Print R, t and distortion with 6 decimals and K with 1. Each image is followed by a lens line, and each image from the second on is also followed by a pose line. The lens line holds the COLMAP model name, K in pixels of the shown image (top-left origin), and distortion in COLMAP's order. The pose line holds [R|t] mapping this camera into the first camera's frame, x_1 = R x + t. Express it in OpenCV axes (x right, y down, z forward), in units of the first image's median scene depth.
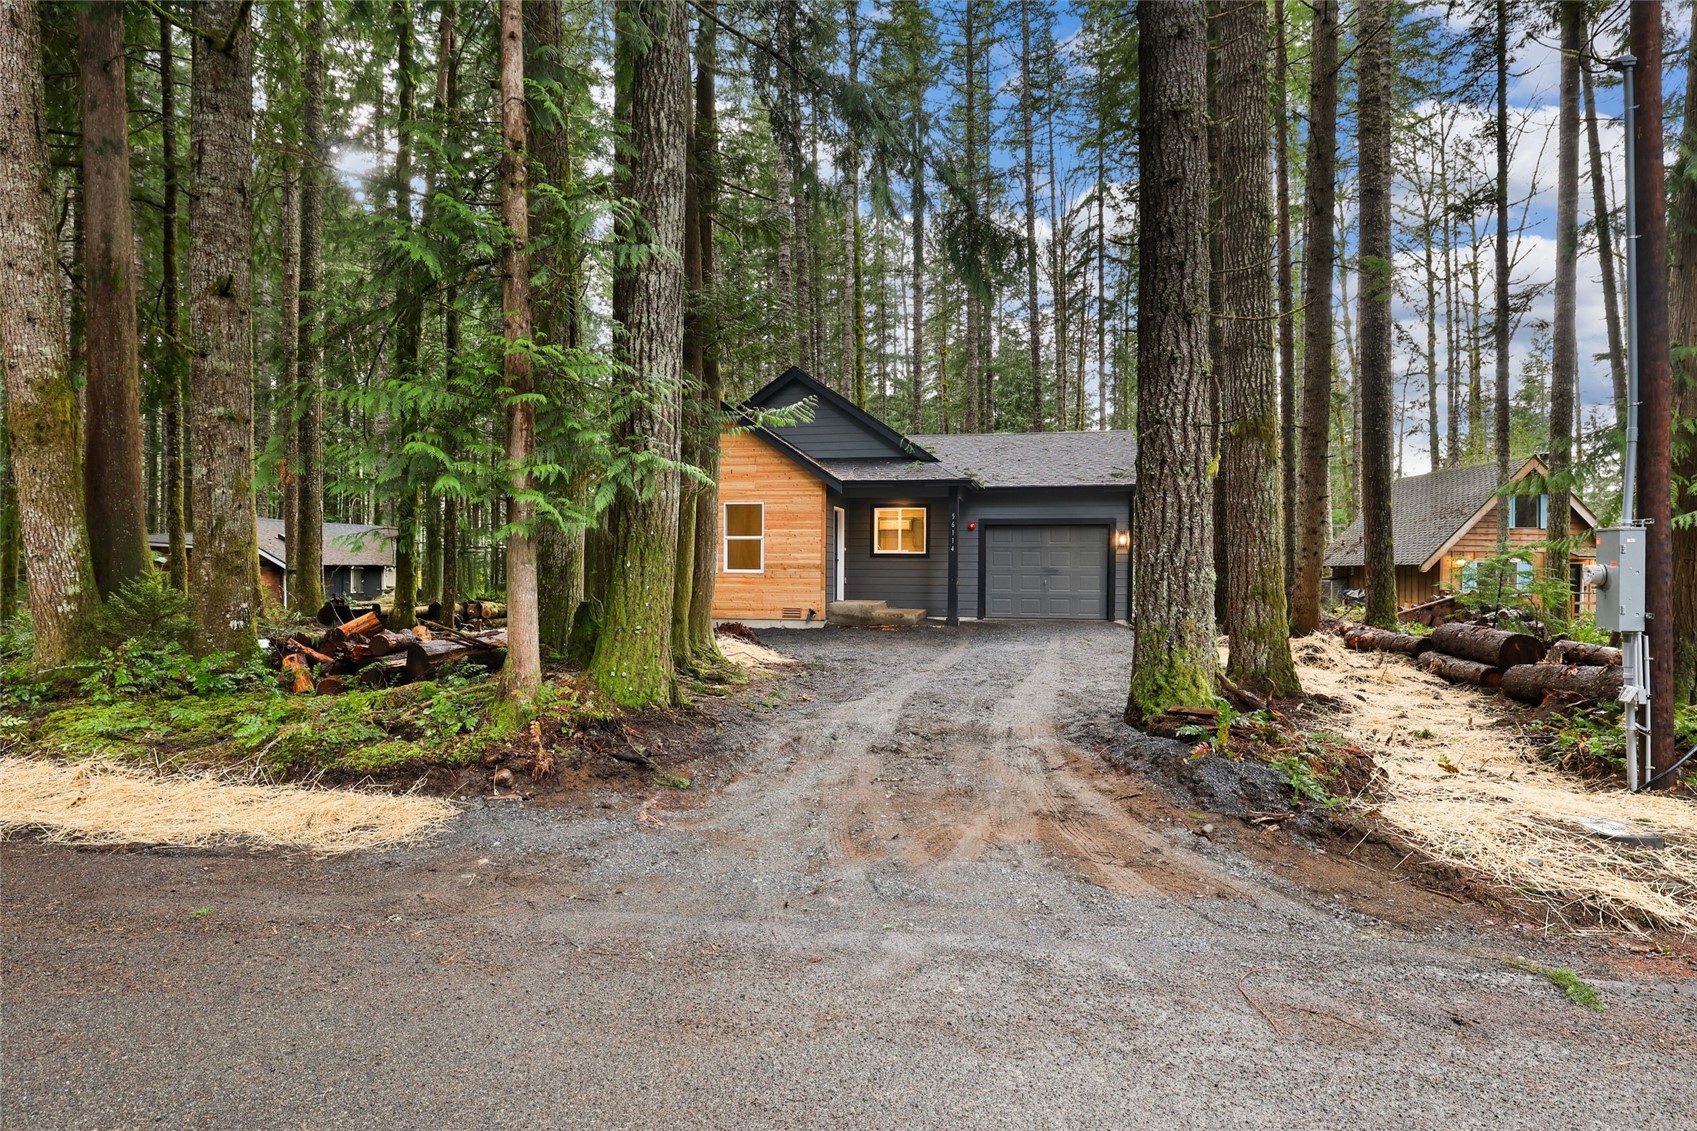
lens RADIAL K [[874.8, 0, 849.6], [0, 874.8, 564.3], [0, 0, 1]] dist [0.003446, 0.000420]
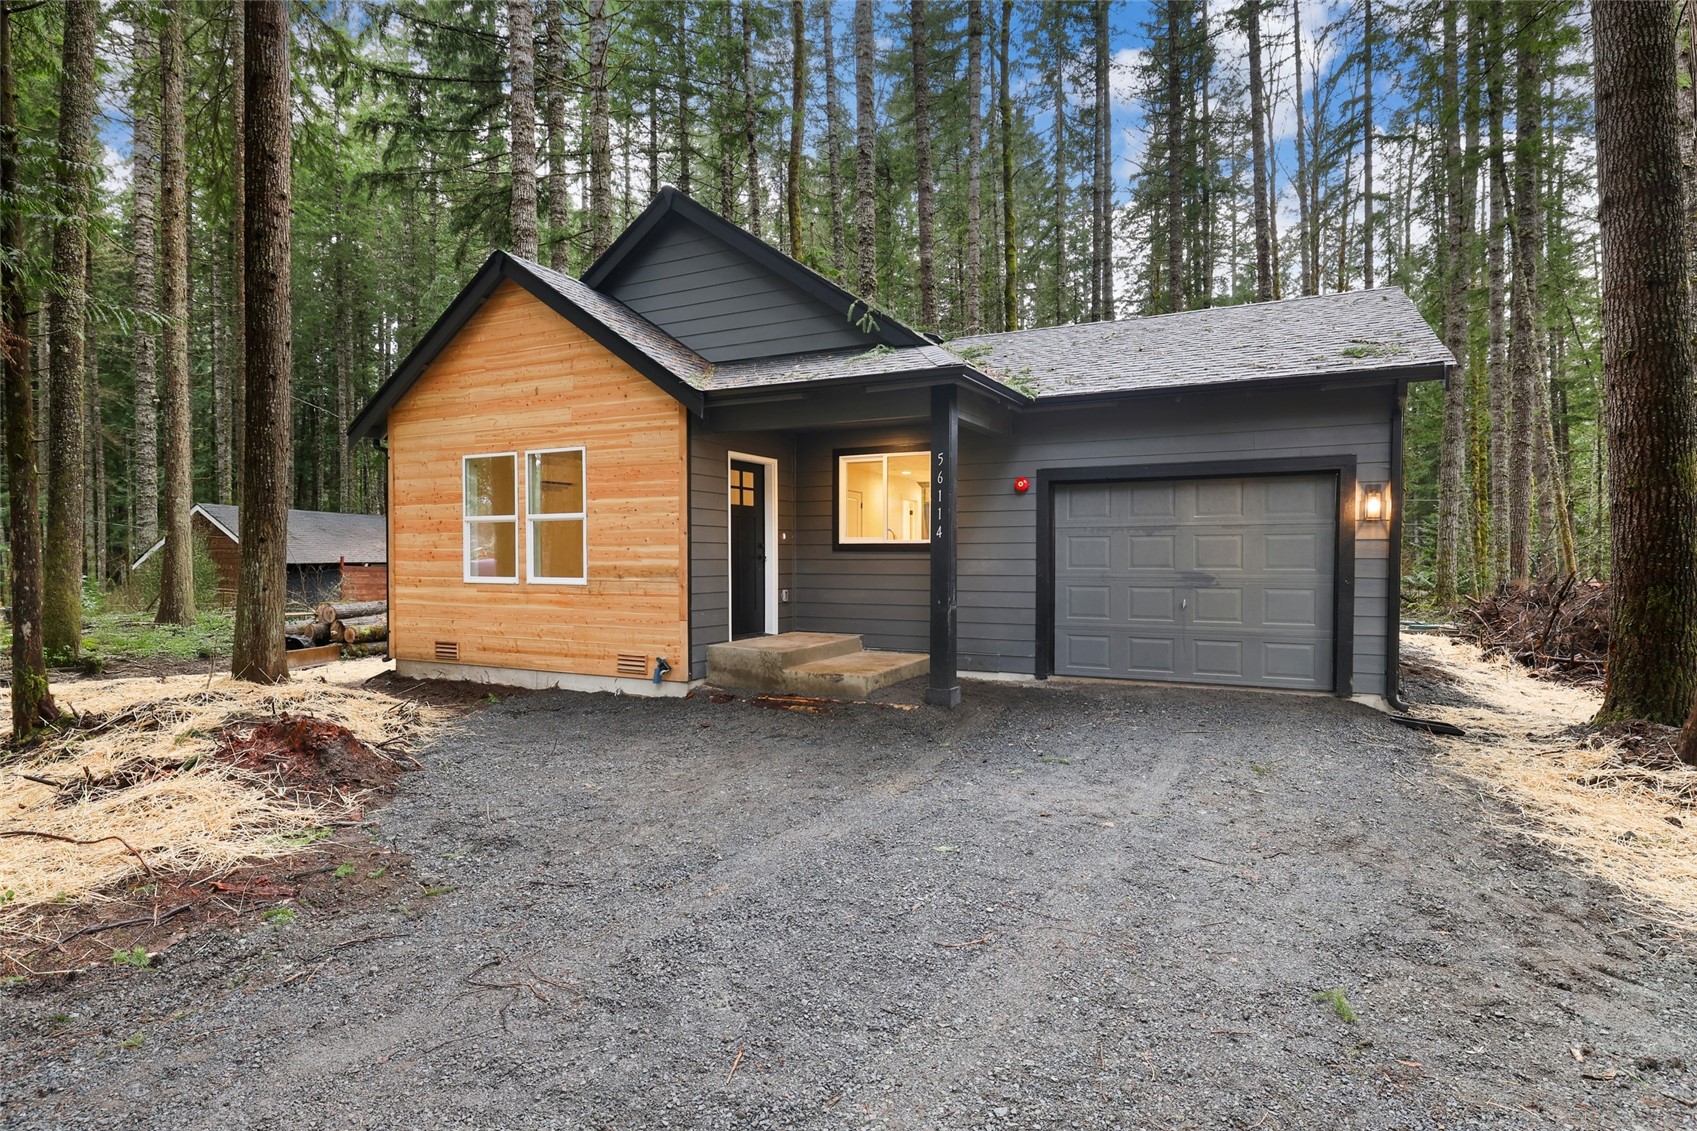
lens RADIAL K [[874.8, 0, 846.9], [0, 874.8, 564.4], [0, 0, 1]] dist [0.003446, 0.000420]
pose [[0.964817, -0.004140, -0.262890, 0.174086], [0.007690, 0.999893, 0.012479, -0.006738], [0.262810, -0.014061, 0.964745, 0.514129]]
